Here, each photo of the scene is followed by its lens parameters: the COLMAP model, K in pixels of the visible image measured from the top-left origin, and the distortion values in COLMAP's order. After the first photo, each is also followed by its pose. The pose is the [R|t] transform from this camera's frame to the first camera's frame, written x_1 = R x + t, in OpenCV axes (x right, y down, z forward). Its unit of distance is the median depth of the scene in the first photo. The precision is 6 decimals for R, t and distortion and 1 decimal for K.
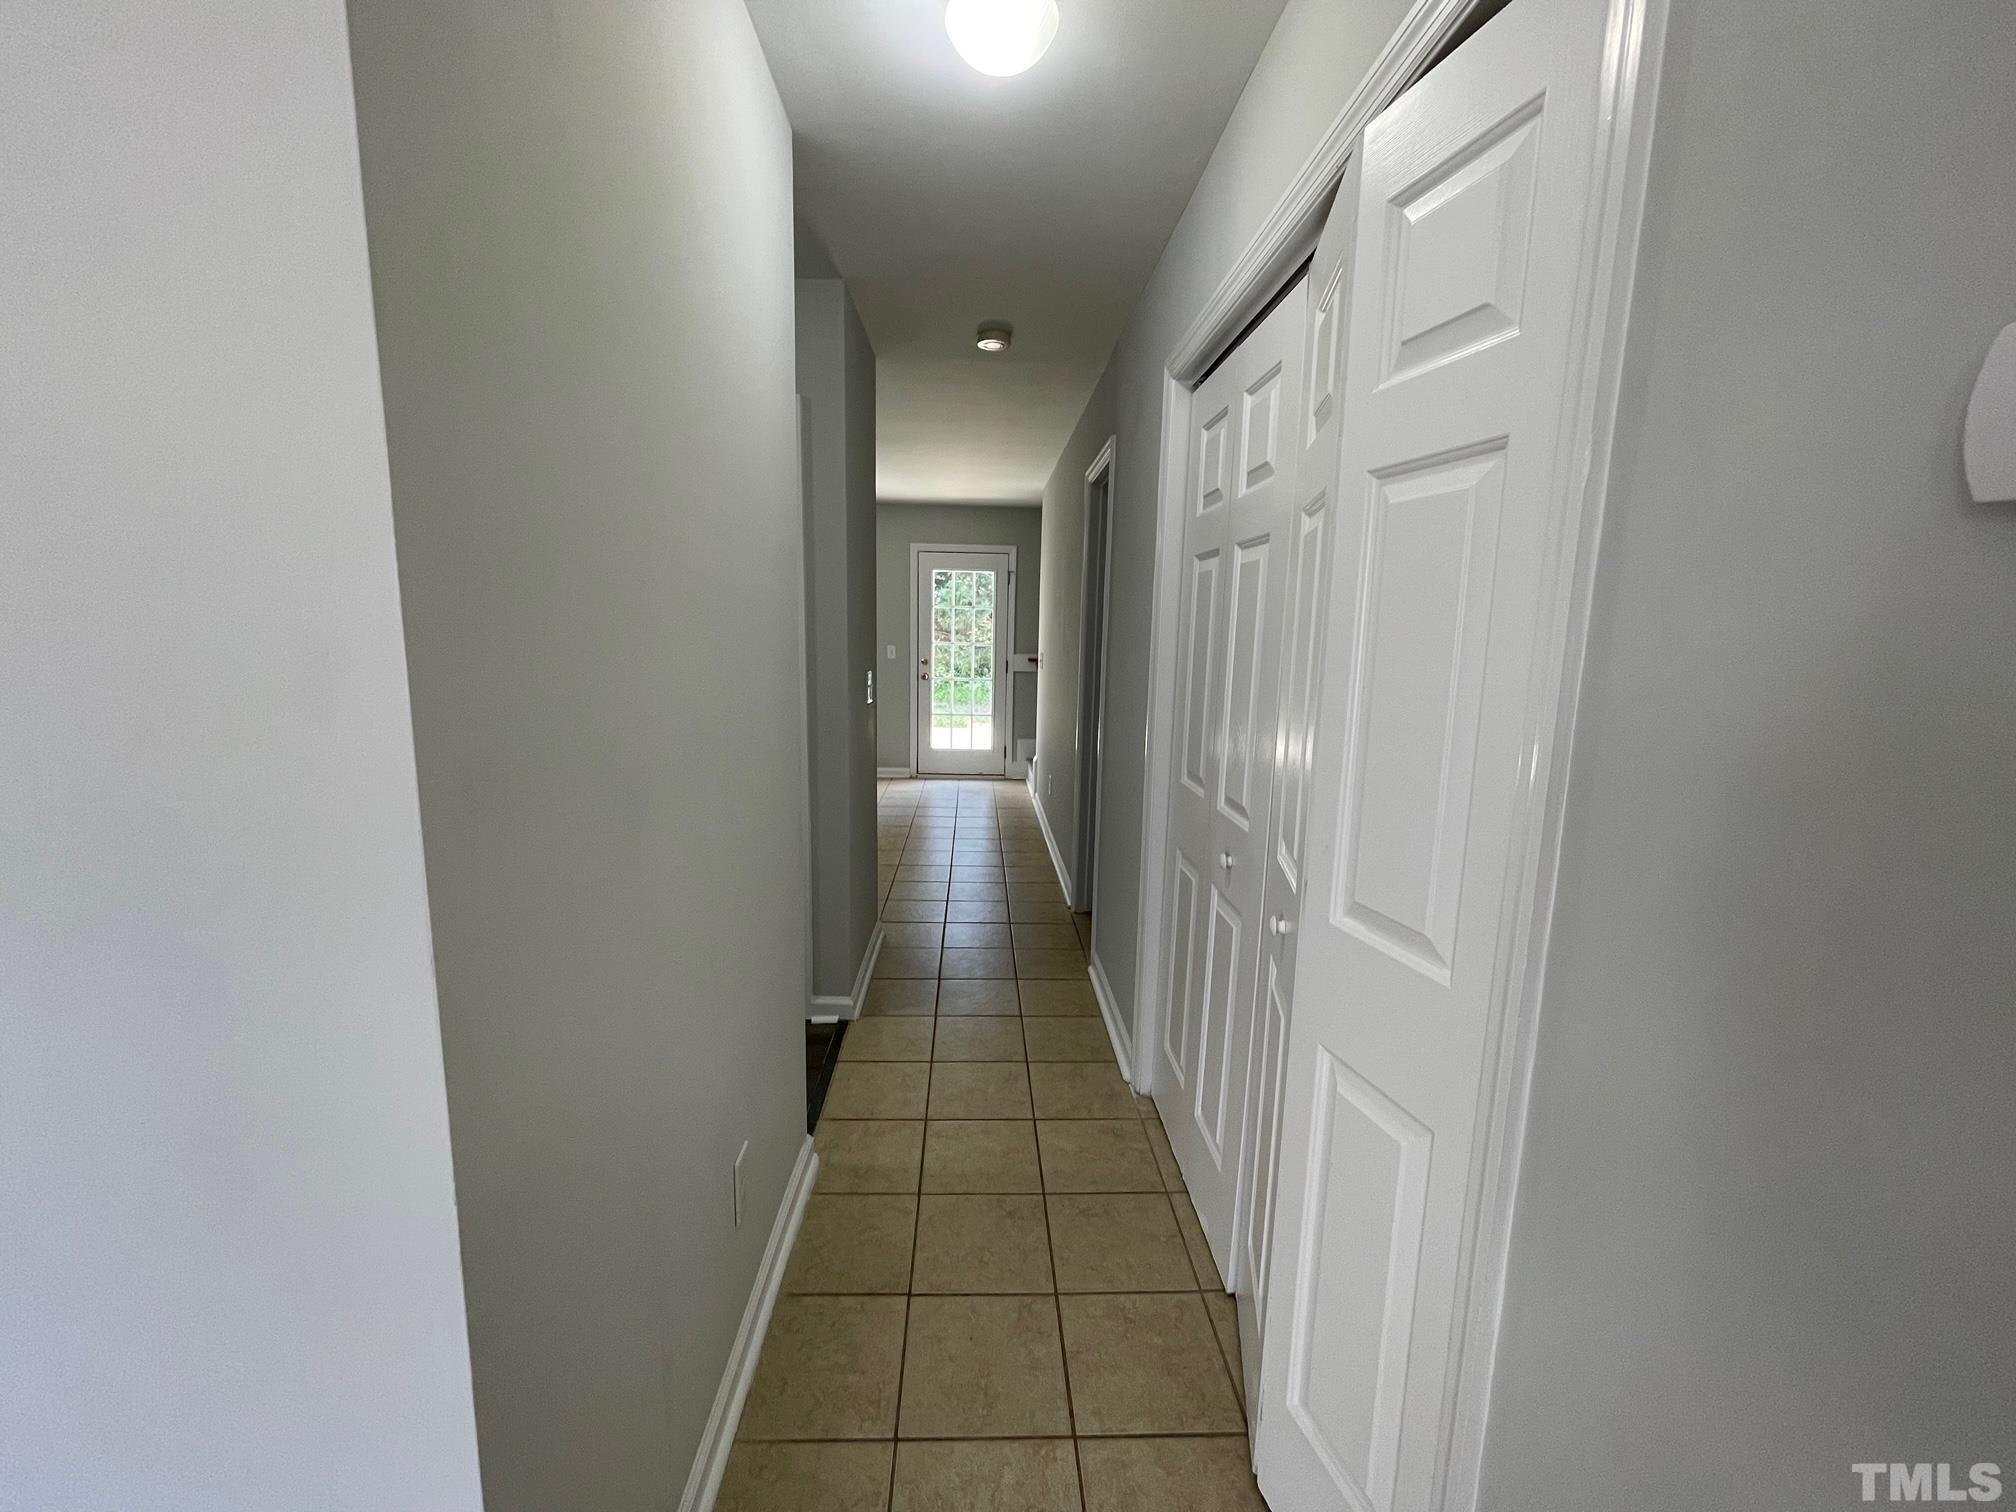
lens RADIAL K [[806.0, 0, 1005.6], [0, 806.0, 748.8], [0, 0, 1]] dist [-0.004531, -0.000170]
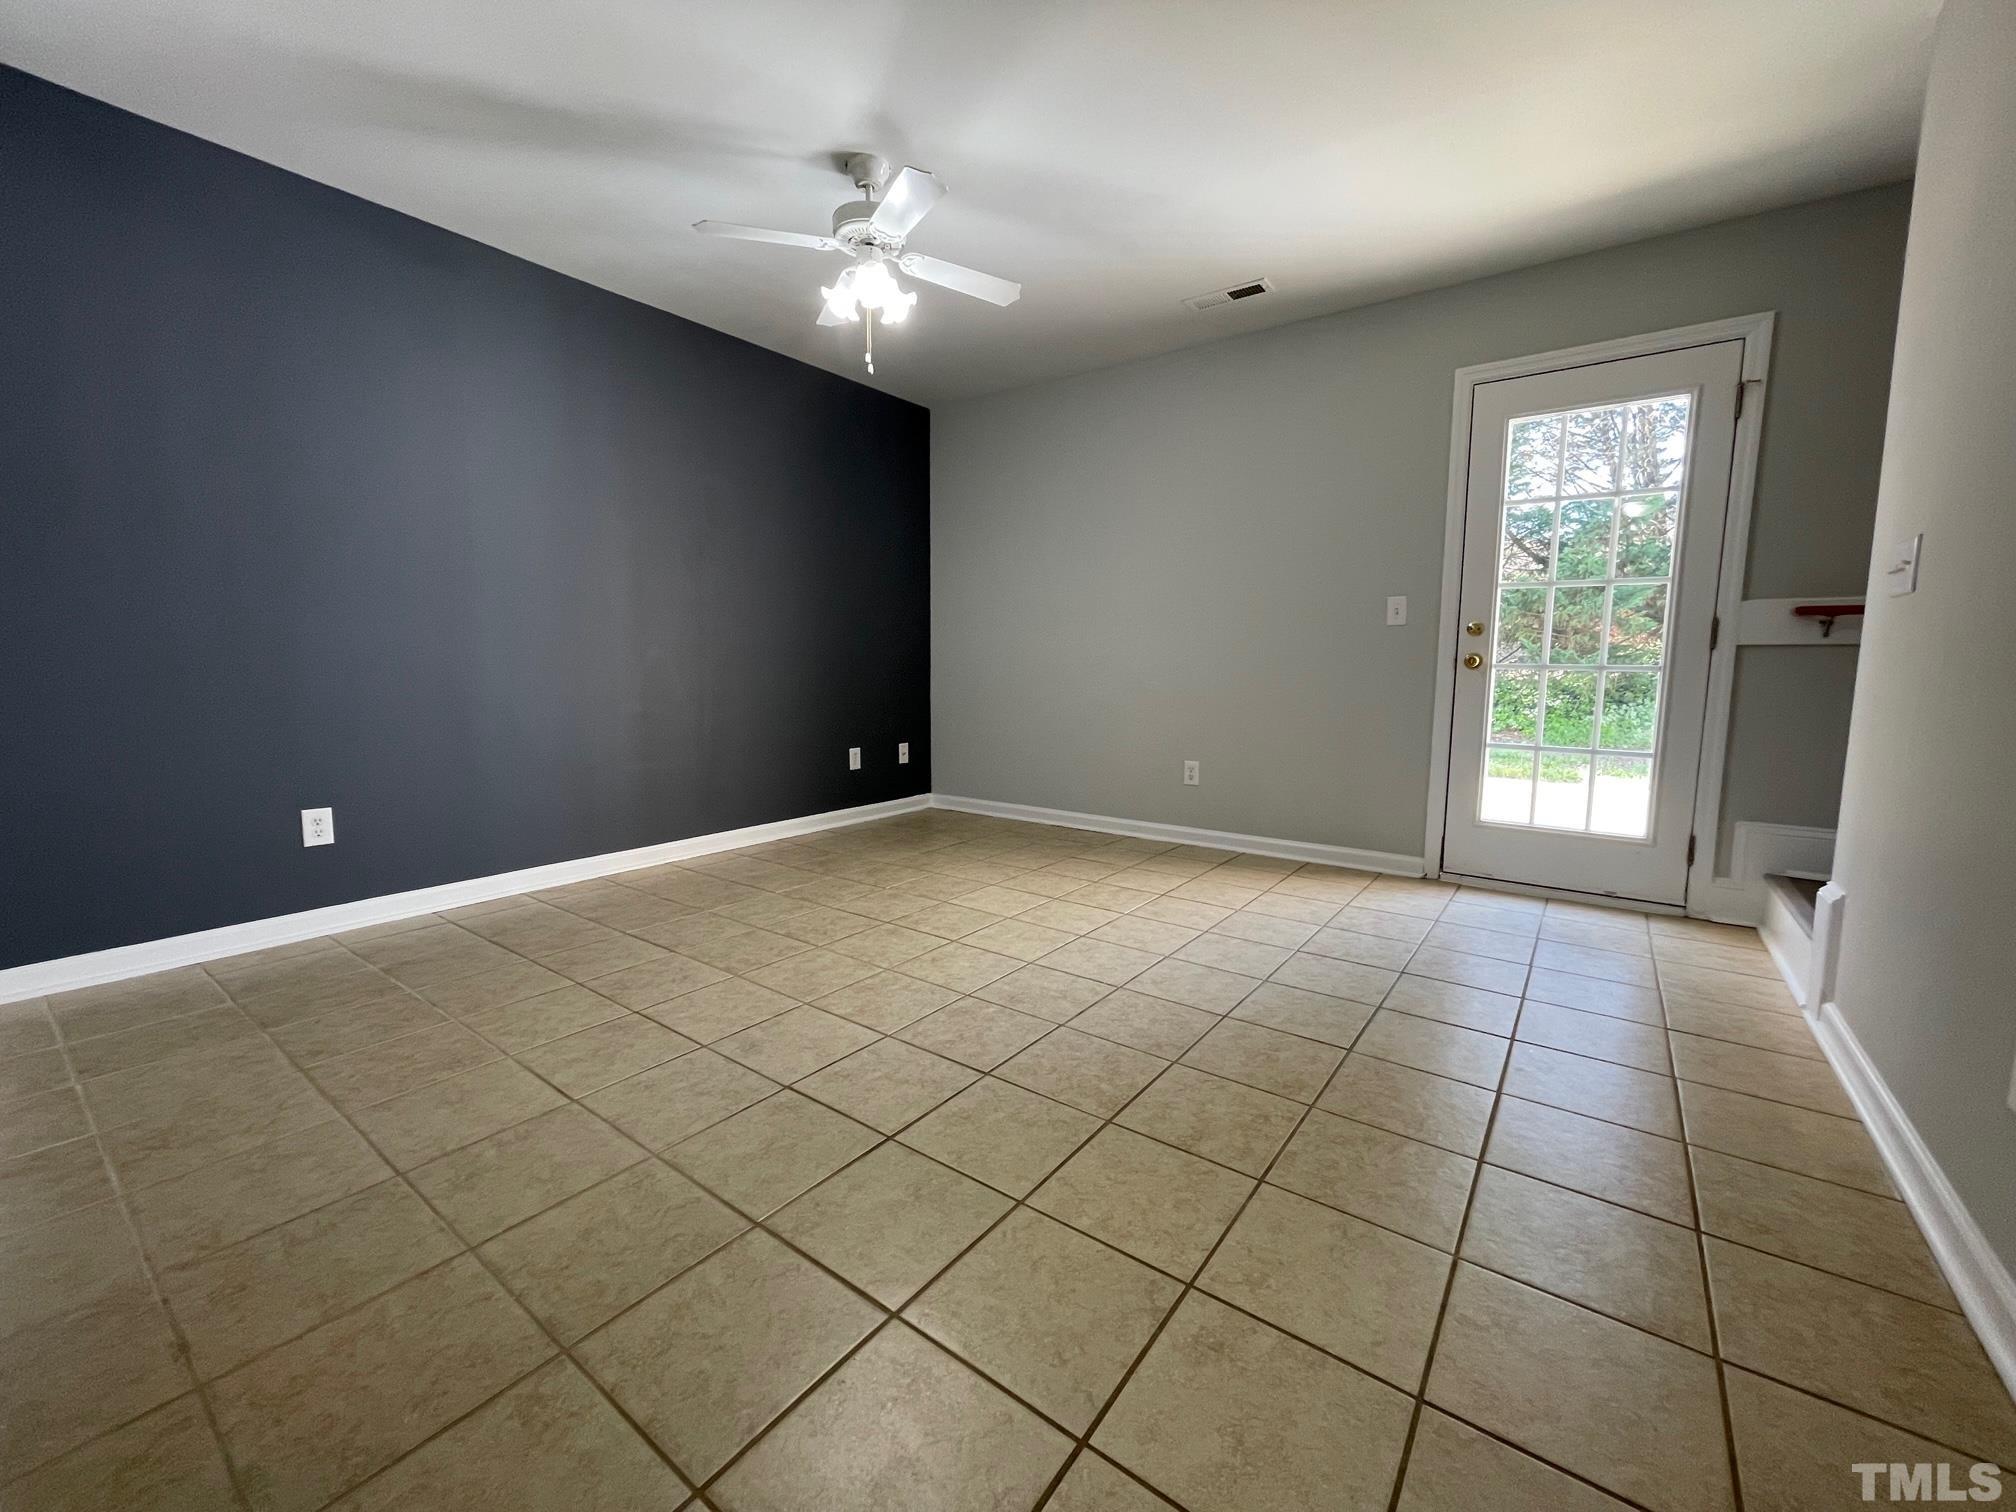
lens RADIAL K [[806.0, 0, 997.3], [0, 806.0, 759.7], [0, 0, 1]] dist [-0.004531, -0.000170]
pose [[0.775782, 0.059874, -0.628154, -0.019920], [-0.085953, 0.996236, -0.011195, -0.006177], [0.625120, 0.062677, 0.778008, 0.481909]]
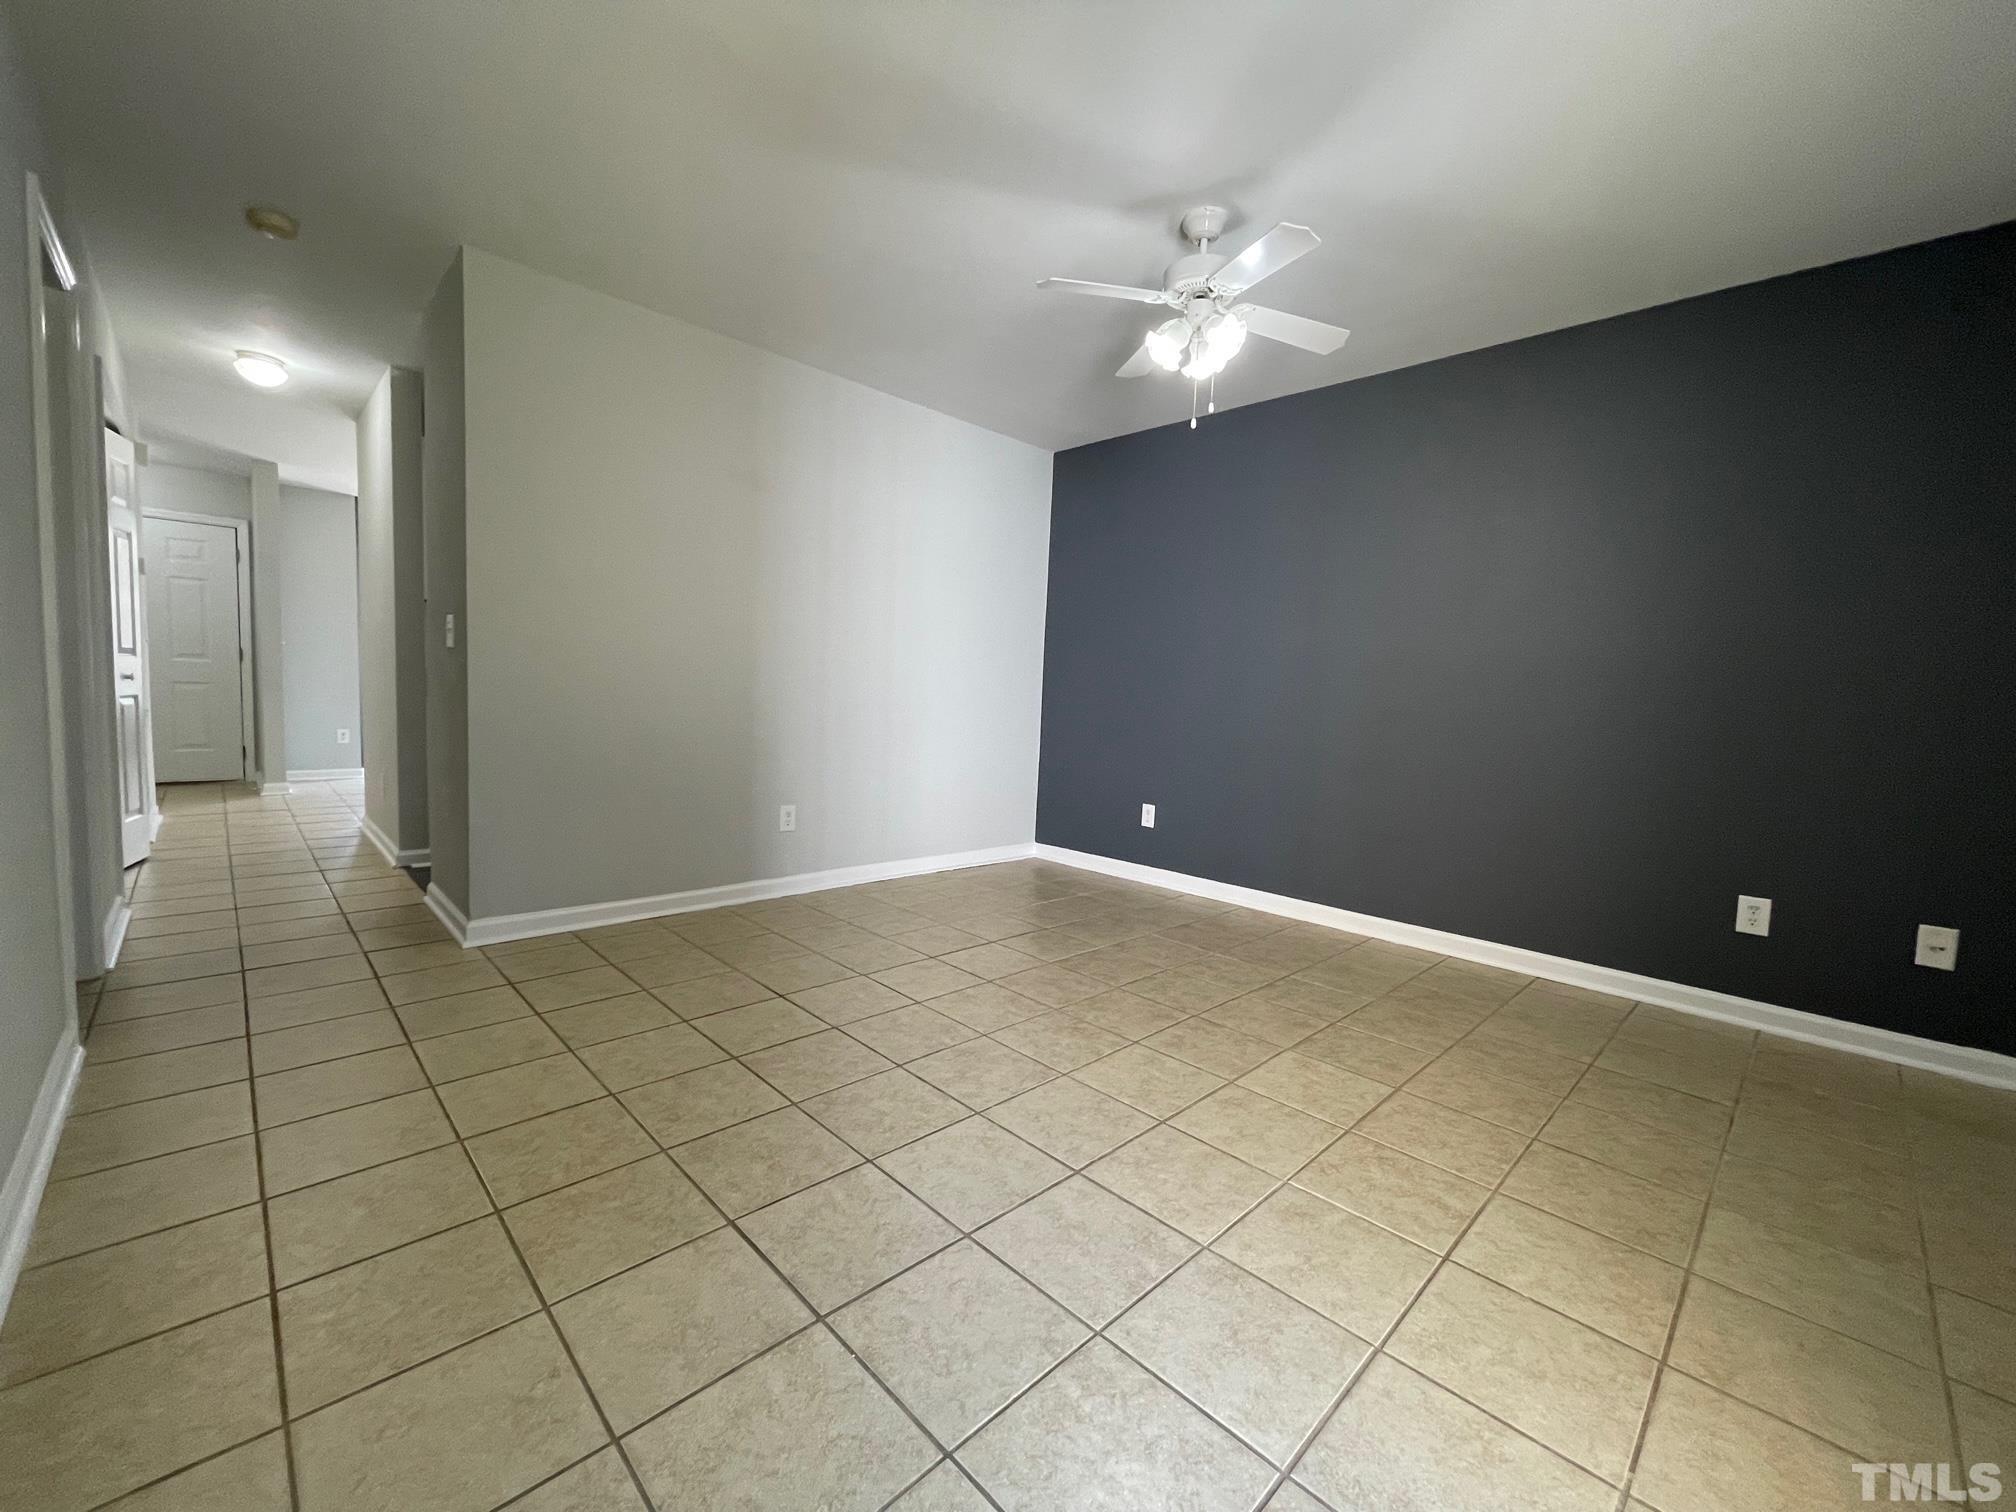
lens RADIAL K [[806.0, 0, 1001.7], [0, 806.0, 760.7], [0, 0, 1]] dist [-0.004531, -0.000170]
pose [[-0.738507, 0.005492, -0.674224, -0.005122], [-0.160196, 0.969903, 0.183371, -0.083413], [0.654939, 0.243429, -0.715400, 0.914102]]
